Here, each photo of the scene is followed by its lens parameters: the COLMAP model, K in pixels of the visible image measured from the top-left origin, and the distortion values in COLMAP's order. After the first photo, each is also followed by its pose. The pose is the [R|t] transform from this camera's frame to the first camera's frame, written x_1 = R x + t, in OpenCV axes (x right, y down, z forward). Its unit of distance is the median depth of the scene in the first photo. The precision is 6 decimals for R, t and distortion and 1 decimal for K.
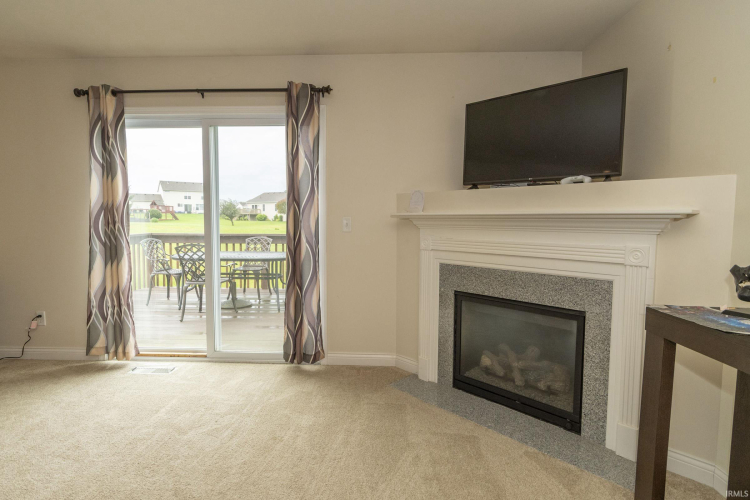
lens RADIAL K [[397.2, 0, 367.6], [0, 397.2, 246.1], [0, 0, 1]] dist [0.000146, 0.000338]
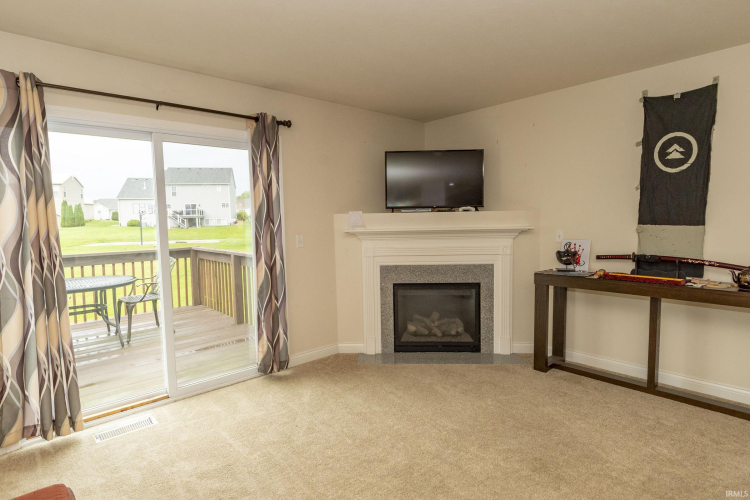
lens RADIAL K [[397.2, 0, 365.7], [0, 397.2, 246.6], [0, 0, 1]] dist [0.000146, 0.000338]
pose [[0.719523, -0.068944, 0.691038, -0.744626], [0.070430, 0.997174, 0.026154, -0.057805], [-0.690888, 0.029851, 0.722345, 0.036719]]
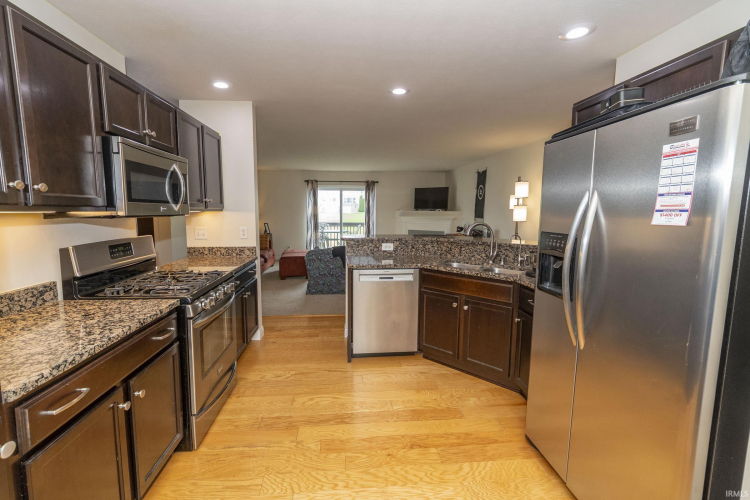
lens RADIAL K [[328.6, 0, 369.1], [0, 328.6, 246.2], [0, 0, 1]] dist [-0.000003, -0.000236]
pose [[0.991032, -0.012367, 0.133054, -0.580031], [0.006705, 0.999056, 0.042920, 0.061545], [-0.133459, -0.041643, 0.990179, -1.976101]]
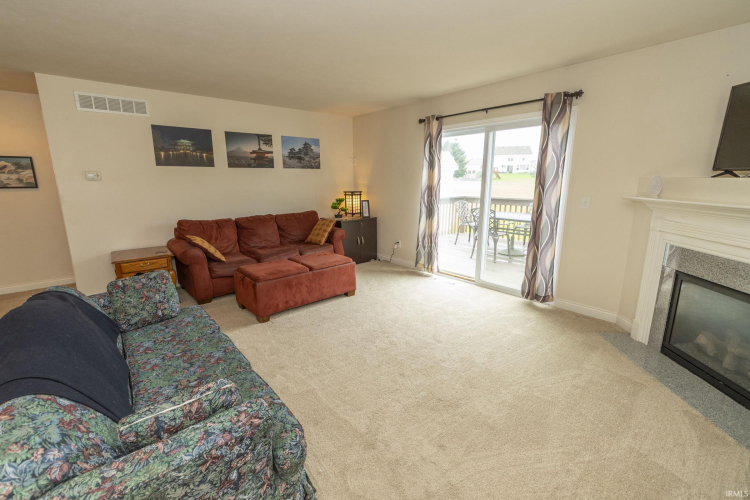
lens RADIAL K [[328.6, 0, 367.5], [0, 328.6, 248.8], [0, 0, 1]] dist [-0.000003, -0.000236]
pose [[0.678027, 0.146664, -0.720256, 0.259411], [-0.039506, 0.985746, 0.163535, -0.056338], [0.733974, -0.082426, 0.674157, -0.217203]]
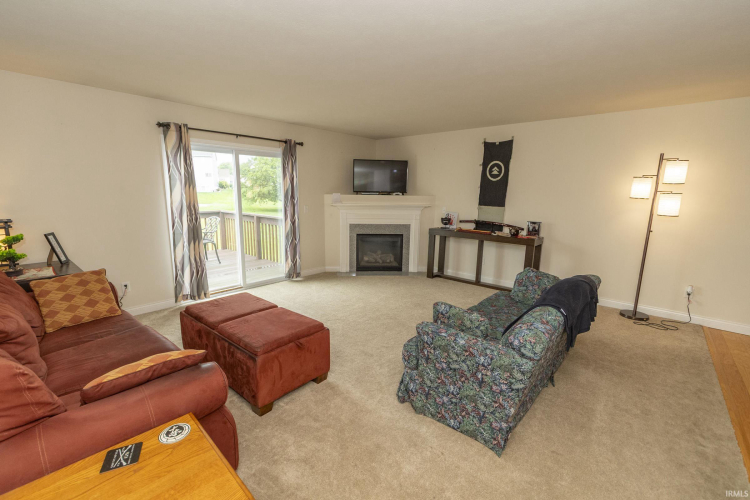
lens RADIAL K [[328.6, 0, 365.7], [0, 328.6, 252.2], [0, 0, 1]] dist [-0.000003, -0.000236]
pose [[0.634396, -0.140631, 0.760109, -1.255244], [0.041557, 0.988095, 0.148127, -0.076976], [-0.771891, -0.062383, 0.632687, -0.368328]]
